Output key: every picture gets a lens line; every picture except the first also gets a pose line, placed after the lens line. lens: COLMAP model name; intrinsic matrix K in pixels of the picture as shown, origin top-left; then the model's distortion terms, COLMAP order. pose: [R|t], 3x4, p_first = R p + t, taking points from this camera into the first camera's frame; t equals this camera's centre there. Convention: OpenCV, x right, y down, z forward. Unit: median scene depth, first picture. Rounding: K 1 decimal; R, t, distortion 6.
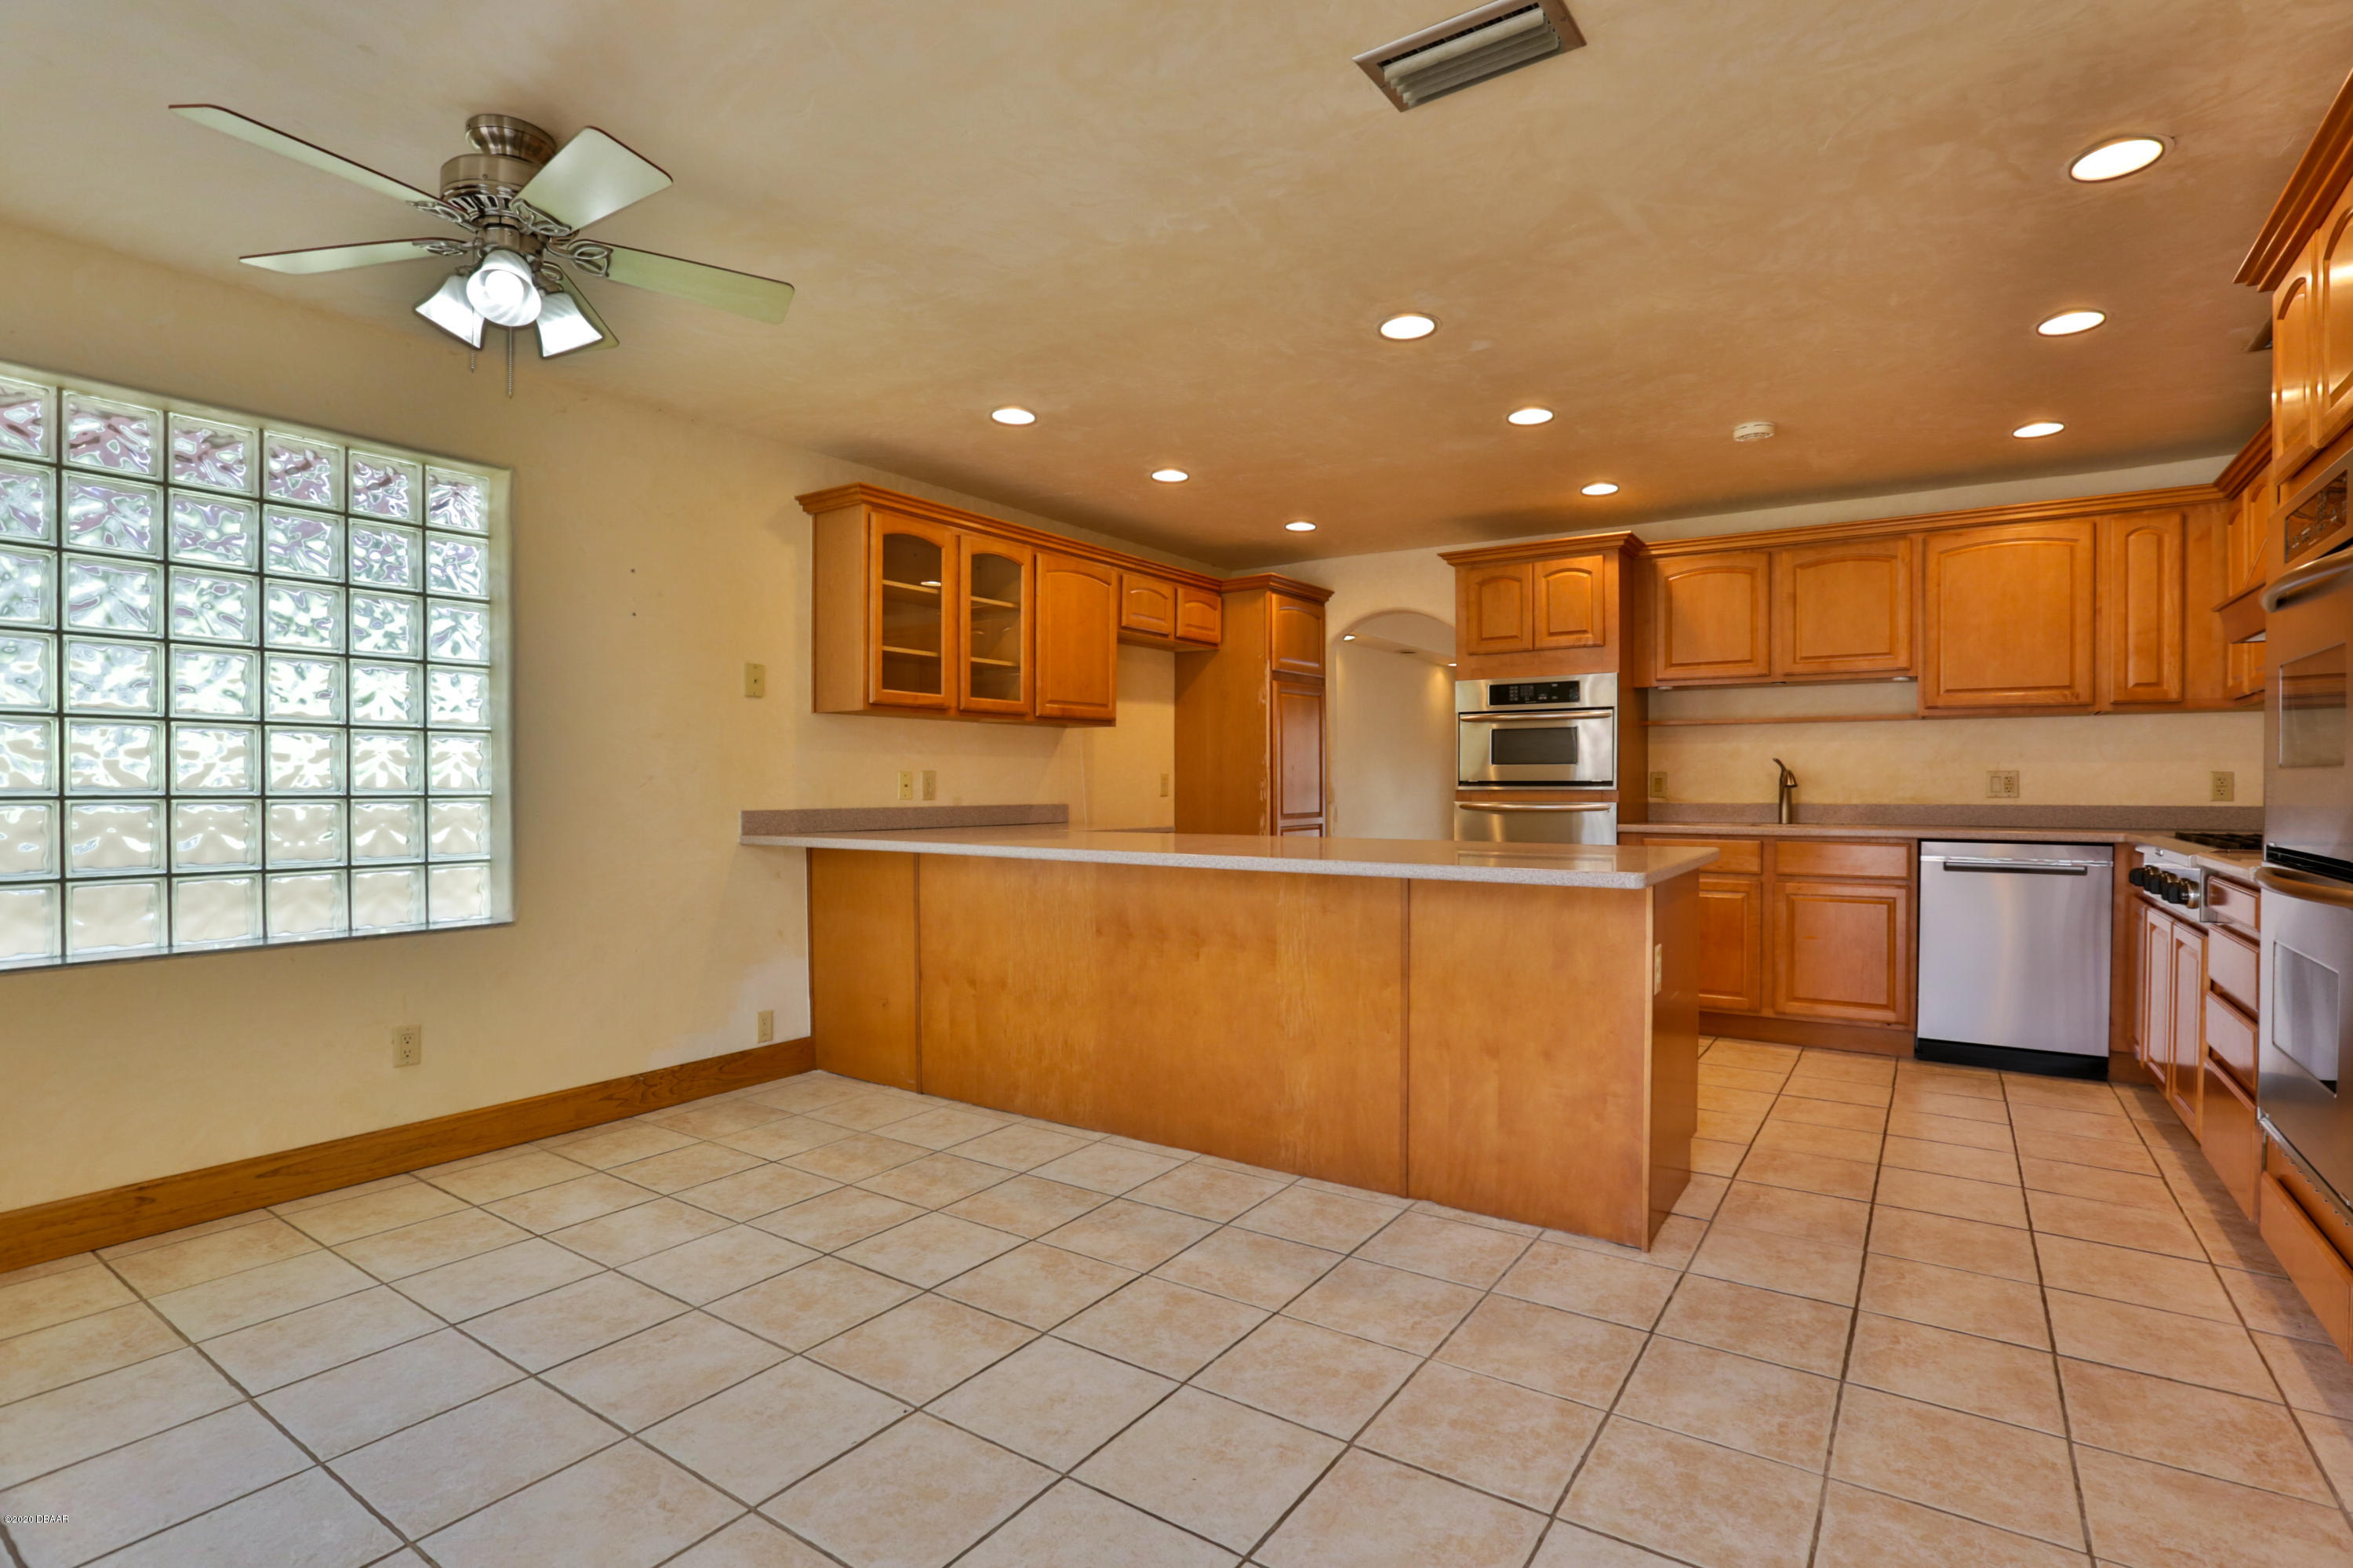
lens RADIAL K [[1164.0, 0, 1176.5], [0, 1164.0, 784.0], [0, 0, 1]] dist [0.002215, 0.004177]
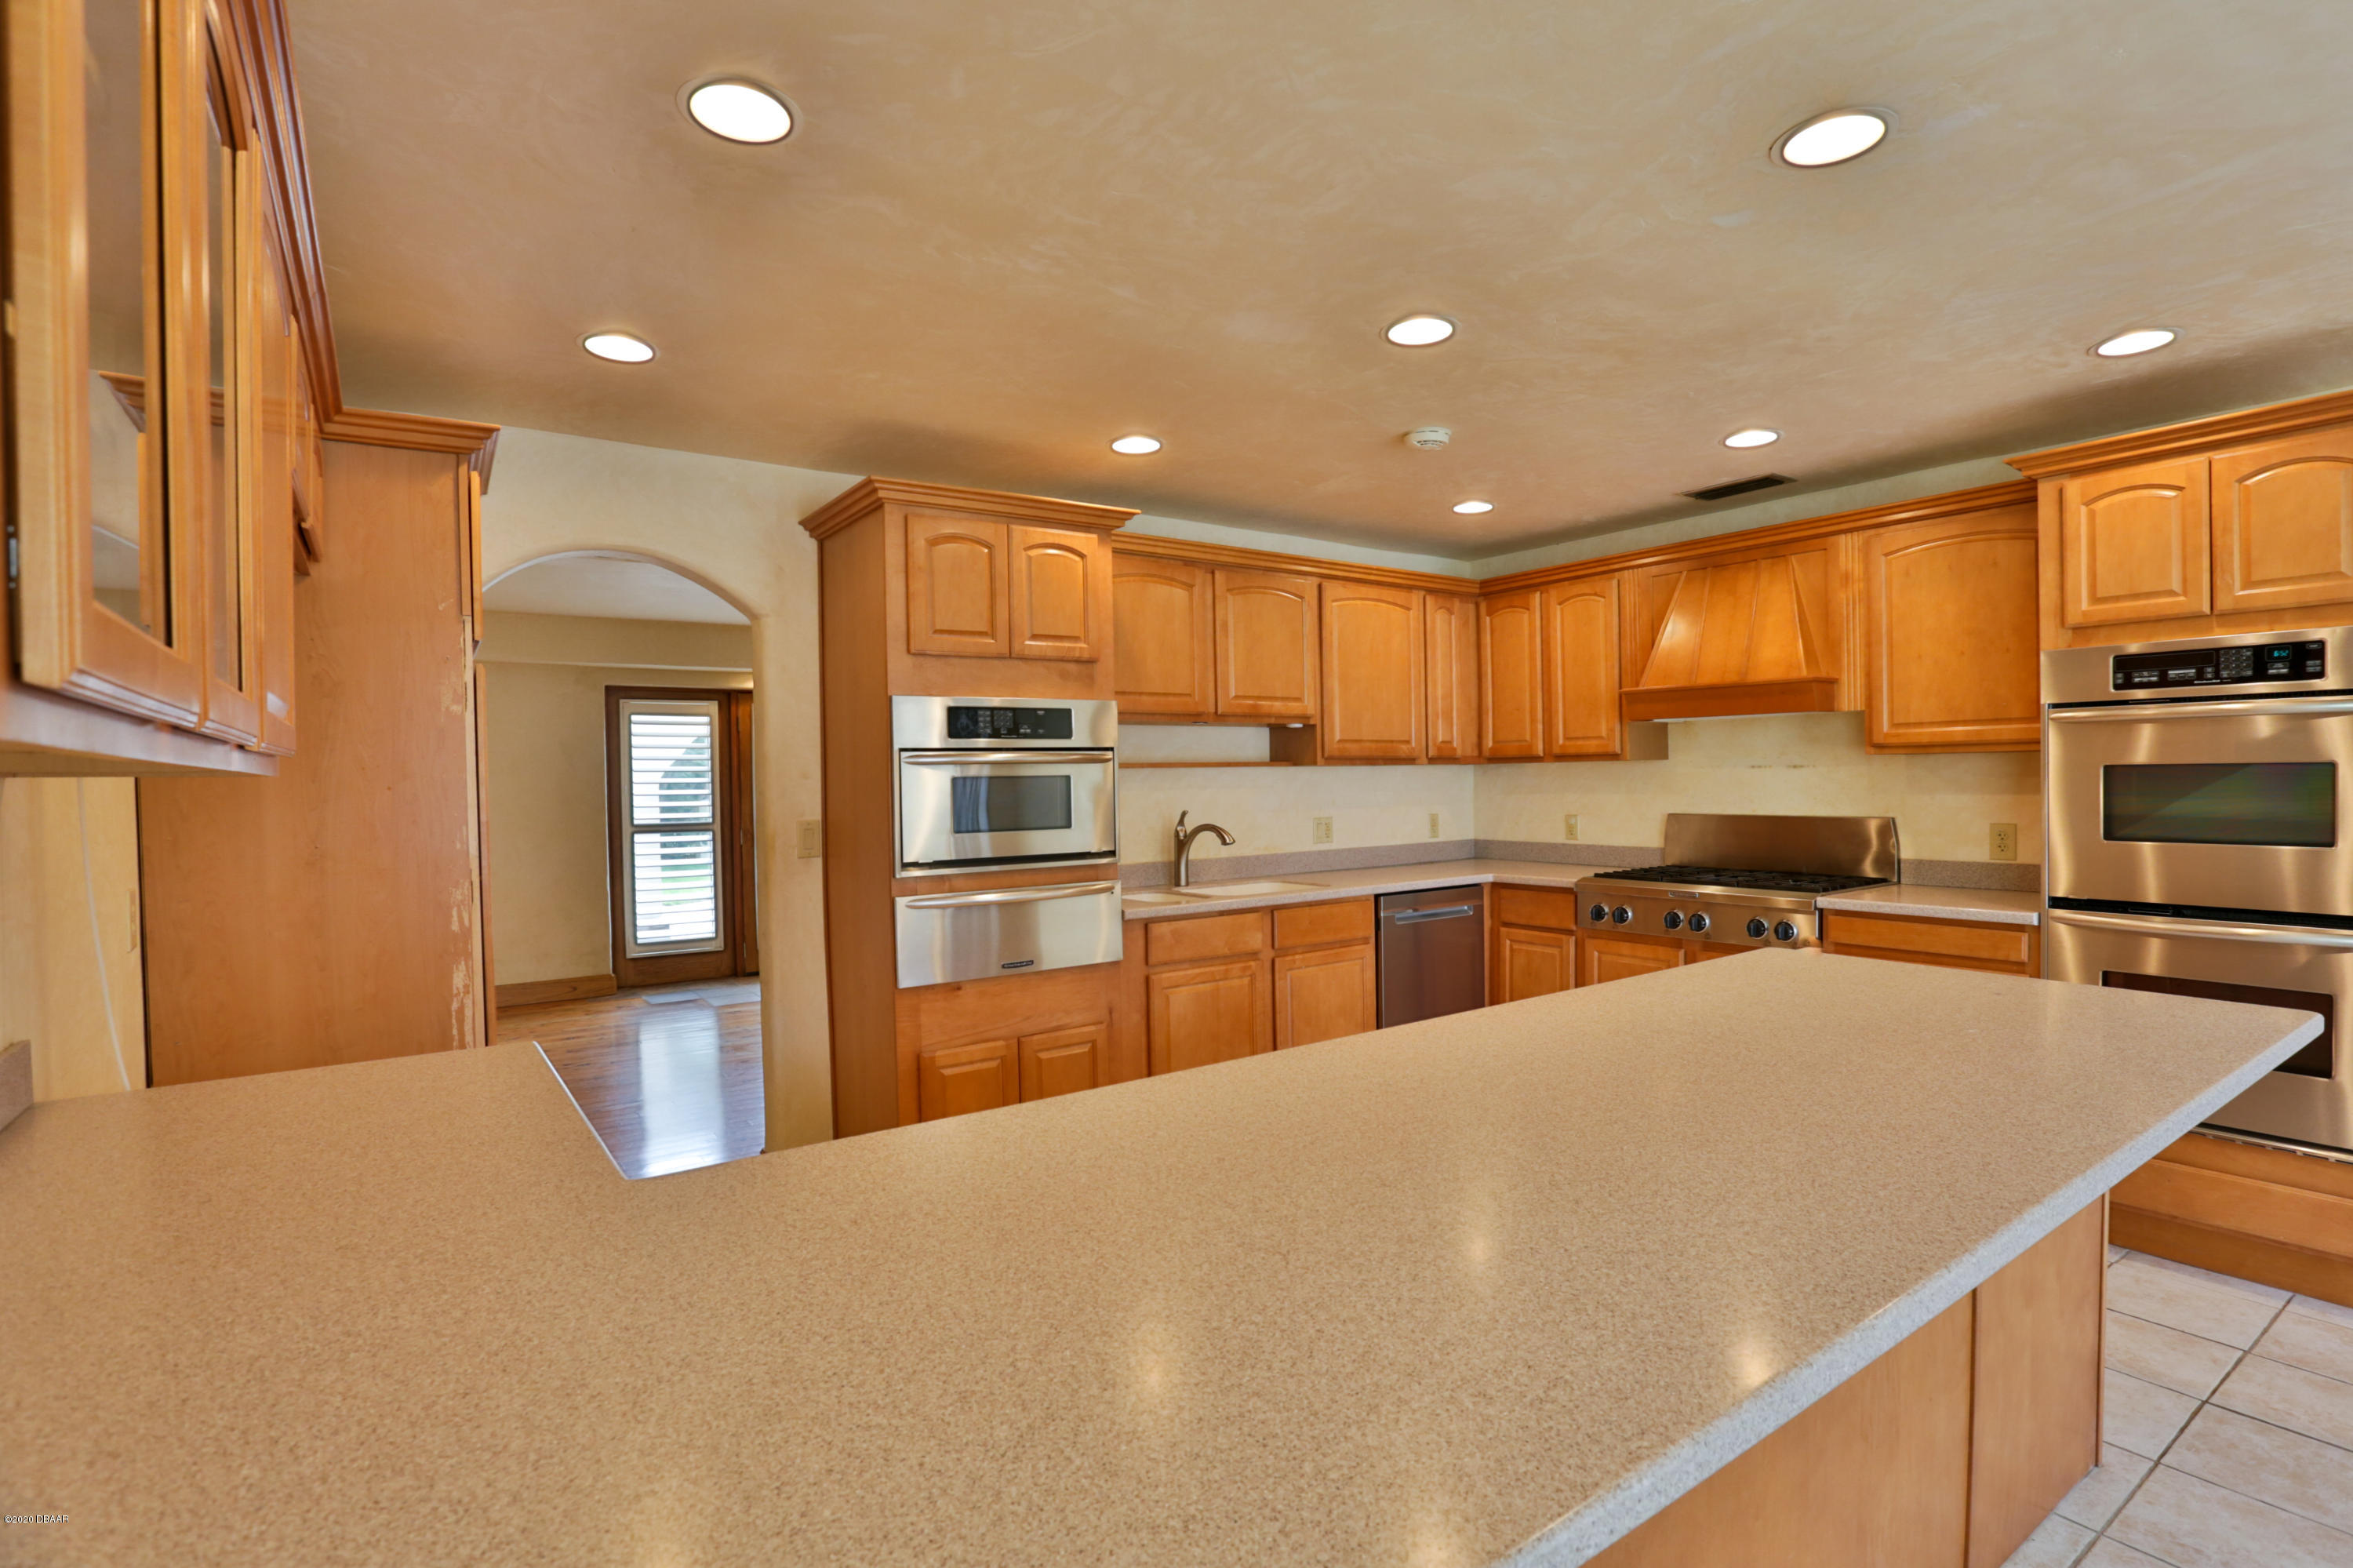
lens RADIAL K [[1164.4, 0, 1176.5], [0, 1164.4, 784.0], [0, 0, 1]] dist [-0.031181, 0.001047]
pose [[0.355381, -0.015644, 0.934591, -0.282169], [0.022293, 0.999717, 0.008257, -0.047322], [-0.934456, 0.017901, 0.355629, 0.688948]]
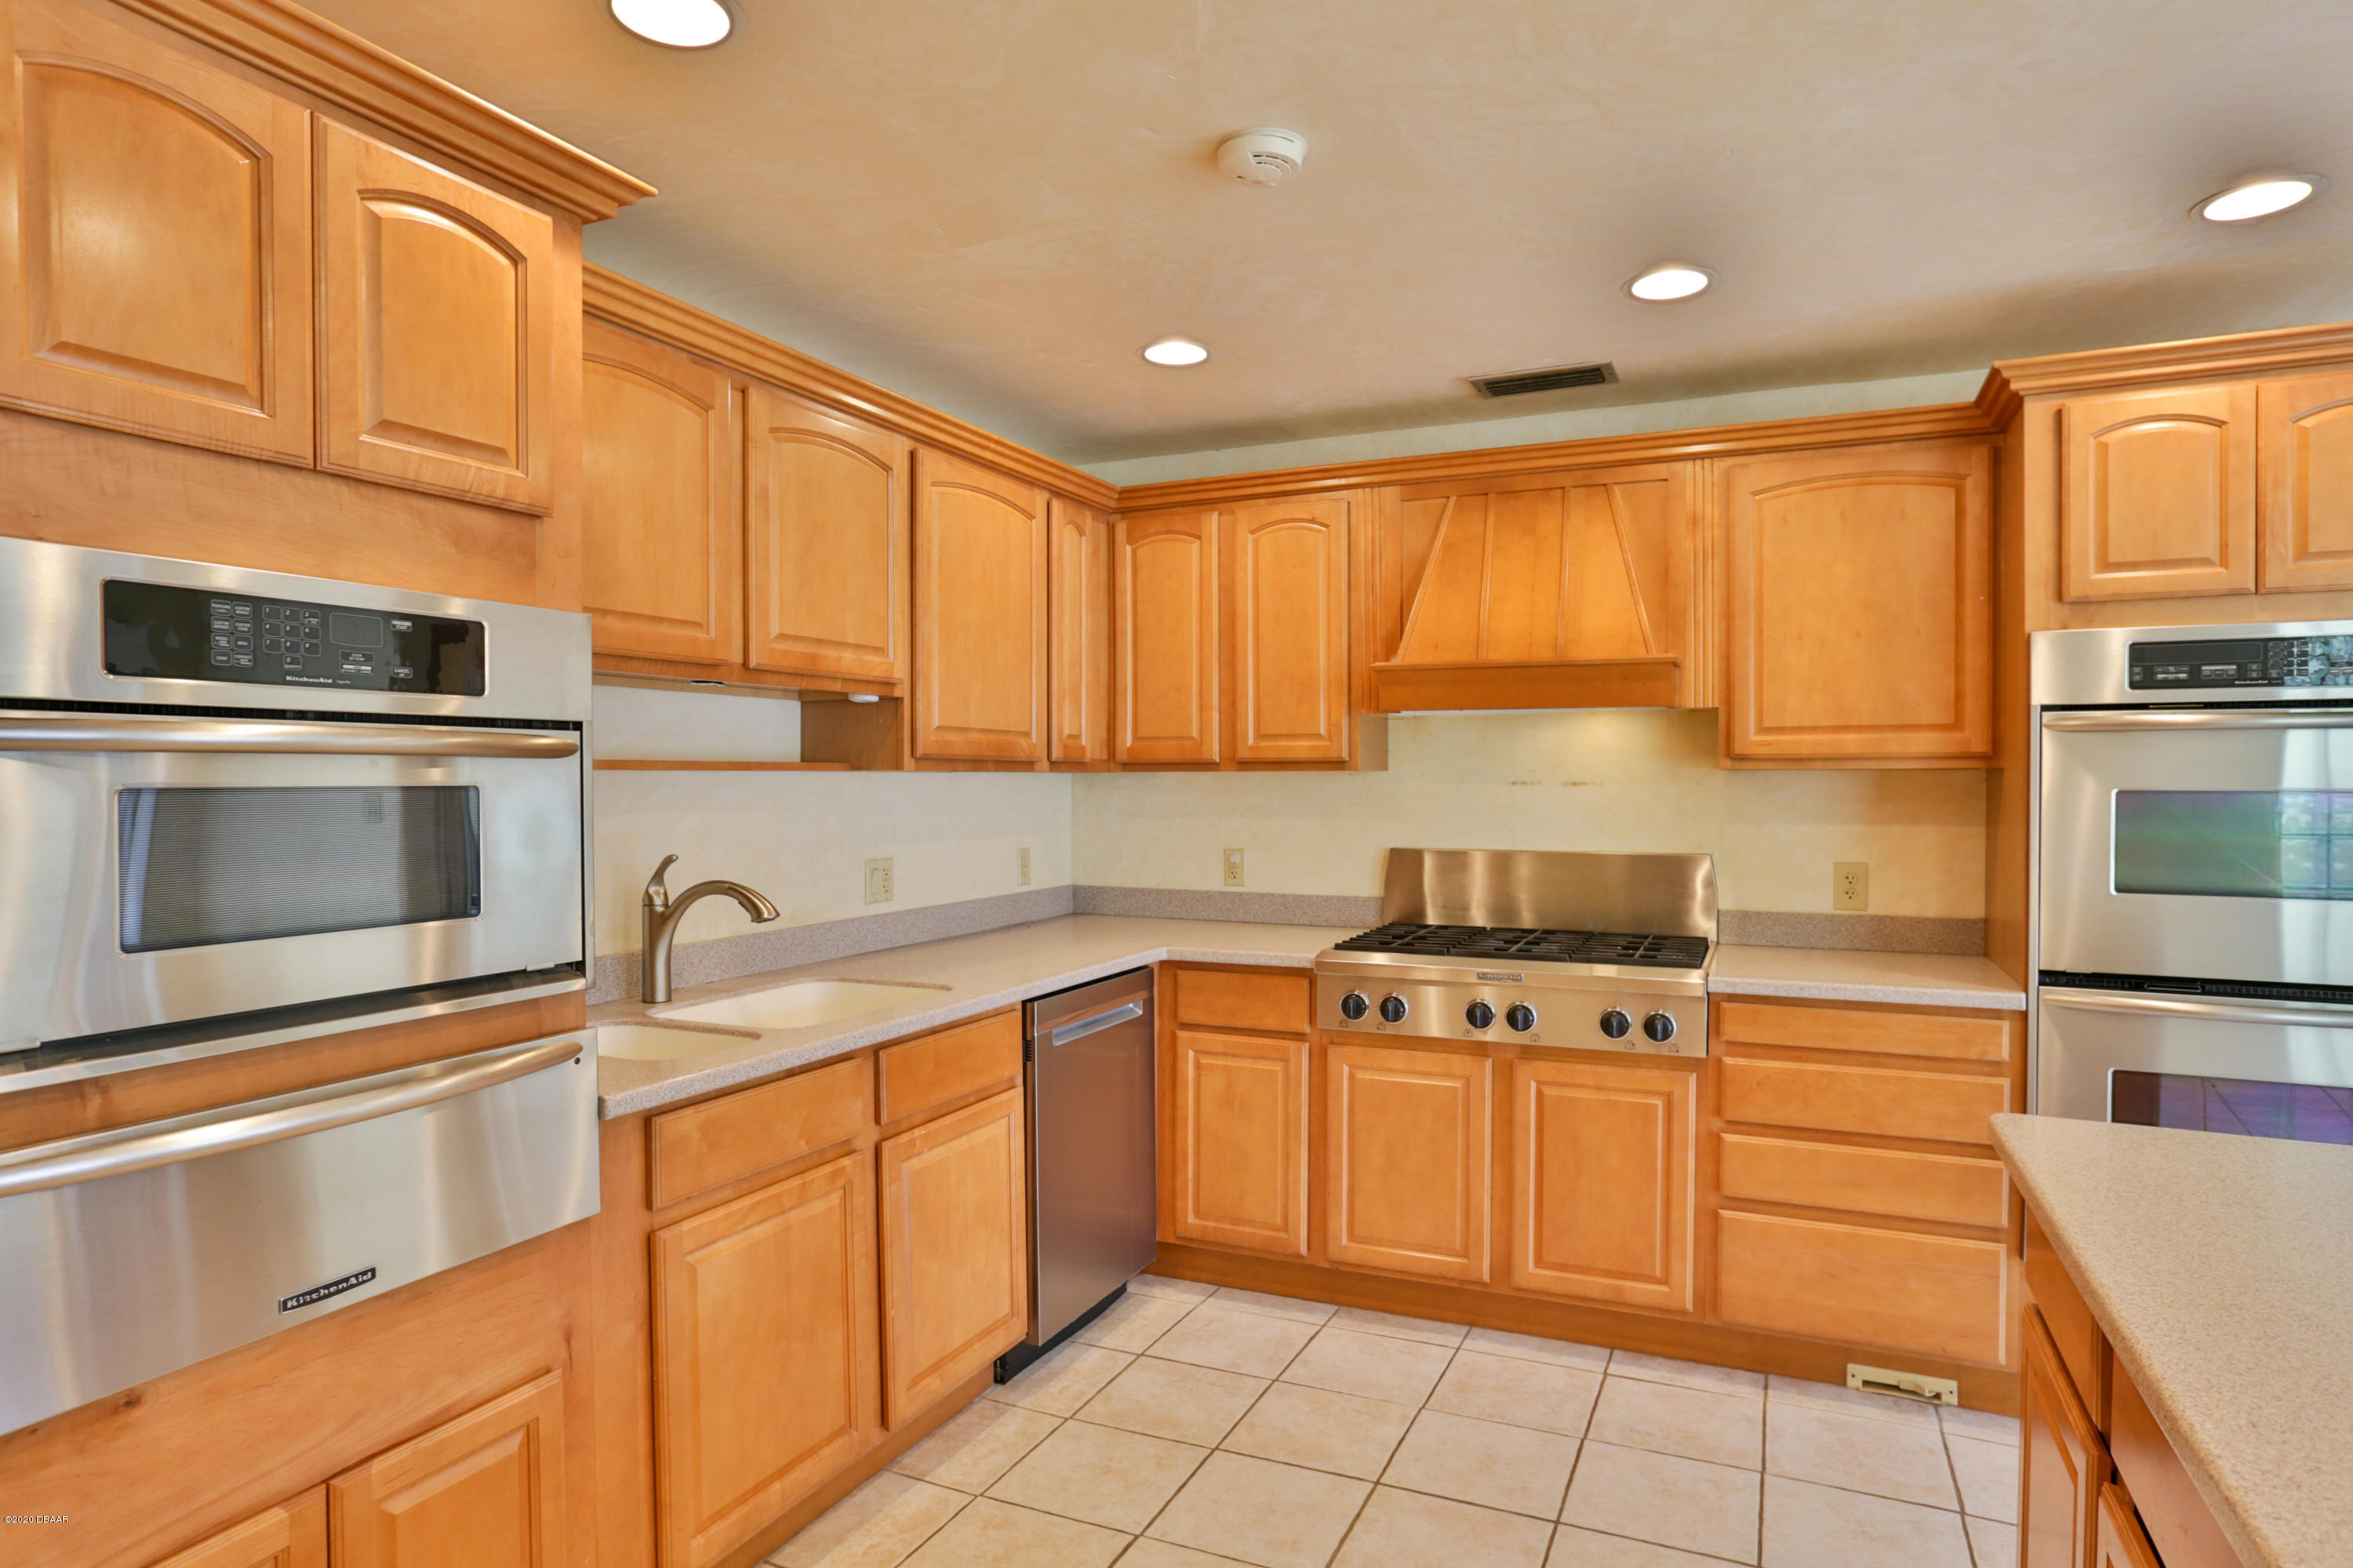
lens RADIAL K [[1326.7, 0, 1184.0], [0, 1326.7, 792.9], [0, 0, 1]] dist [-0.014965, 0.002210]
pose [[-0.170769, -0.015800, 0.985184, -0.001021], [0.005433, 0.999841, 0.016977, -0.051062], [-0.985296, 0.008252, -0.170656, 0.880044]]
